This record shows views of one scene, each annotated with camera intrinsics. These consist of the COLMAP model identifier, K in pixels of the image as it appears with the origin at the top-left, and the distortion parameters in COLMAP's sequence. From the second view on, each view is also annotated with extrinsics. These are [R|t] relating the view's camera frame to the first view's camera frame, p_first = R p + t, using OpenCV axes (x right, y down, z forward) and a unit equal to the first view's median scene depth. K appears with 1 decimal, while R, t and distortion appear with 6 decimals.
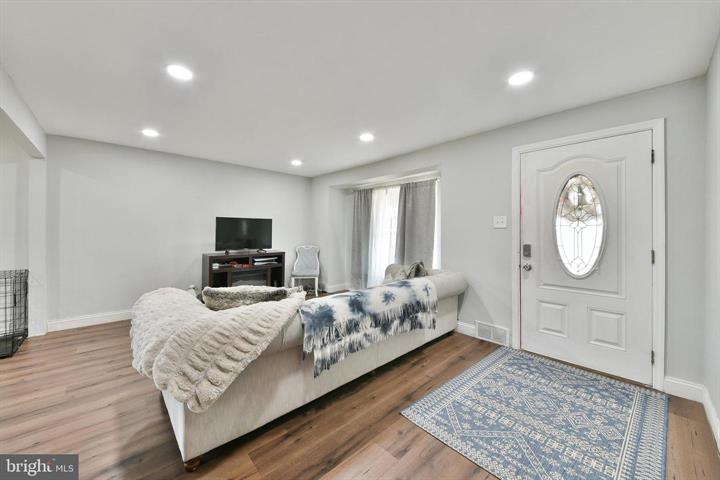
lens RADIAL K [[255.0, 0, 359.6], [0, 255.0, 224.3], [0, 0, 1]] dist [0.001009, -0.000080]
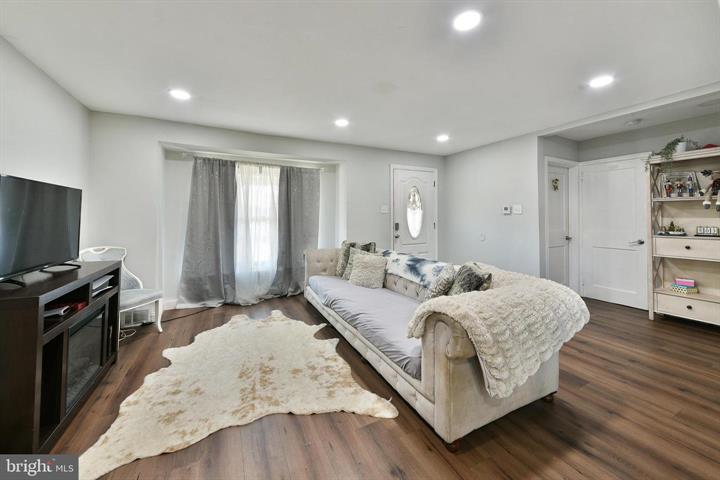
lens RADIAL K [[255.0, 0, 359.6], [0, 255.0, 224.3], [0, 0, 1]] dist [0.001009, -0.000080]
pose [[0.262653, -0.025826, 0.964545, -1.211442], [-0.007655, 0.999554, 0.028848, 0.044937], [-0.964860, -0.014961, 0.262339, 0.902301]]
